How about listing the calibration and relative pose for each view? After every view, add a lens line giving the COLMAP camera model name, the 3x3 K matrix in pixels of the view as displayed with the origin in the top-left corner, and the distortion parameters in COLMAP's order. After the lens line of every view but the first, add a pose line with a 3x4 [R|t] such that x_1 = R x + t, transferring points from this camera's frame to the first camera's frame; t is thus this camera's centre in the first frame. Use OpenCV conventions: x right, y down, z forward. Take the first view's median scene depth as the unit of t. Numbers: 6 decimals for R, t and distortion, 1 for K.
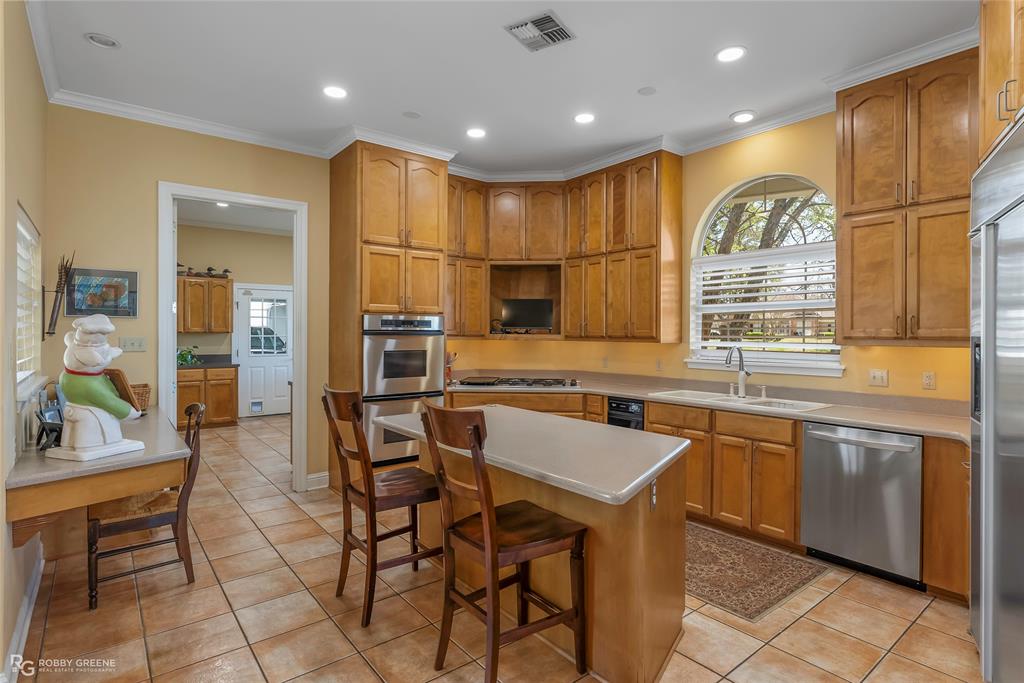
lens RADIAL K [[519.6, 0, 515.7], [0, 519.6, 334.9], [0, 0, 1]] dist [-0.002981, 0.000035]
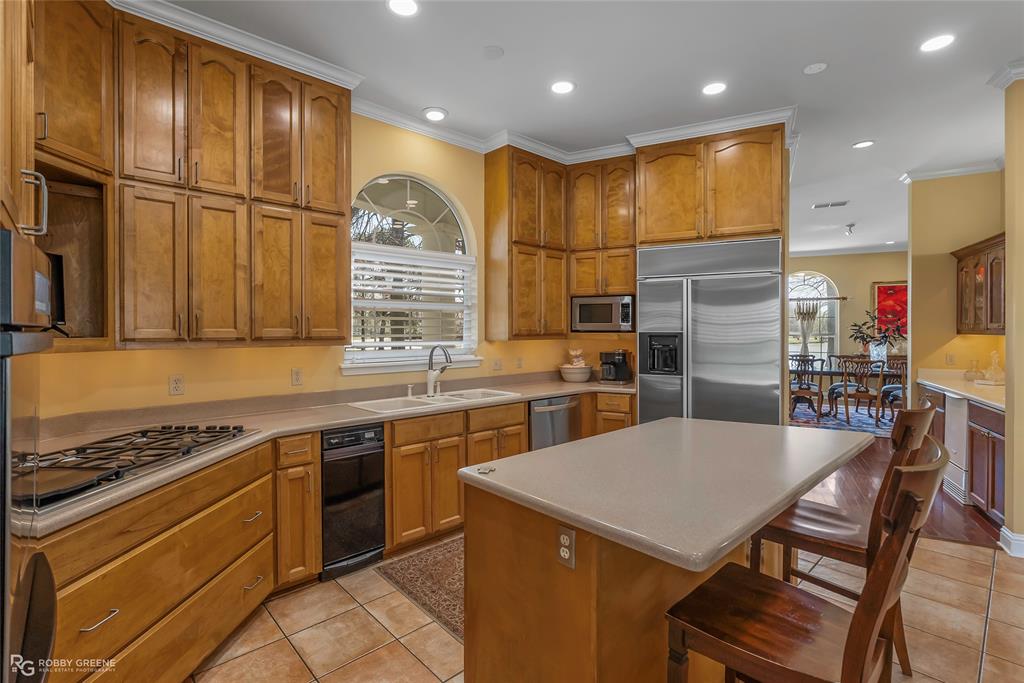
lens RADIAL K [[476.8, 0, 512.3], [0, 476.8, 334.1], [0, 0, 1]] dist [-0.004090, -0.000323]
pose [[-0.054030, -0.005180, 0.998526, -0.446057], [0.008117, 0.999951, 0.005627, -0.002539], [-0.998506, 0.008409, -0.053985, 0.831058]]
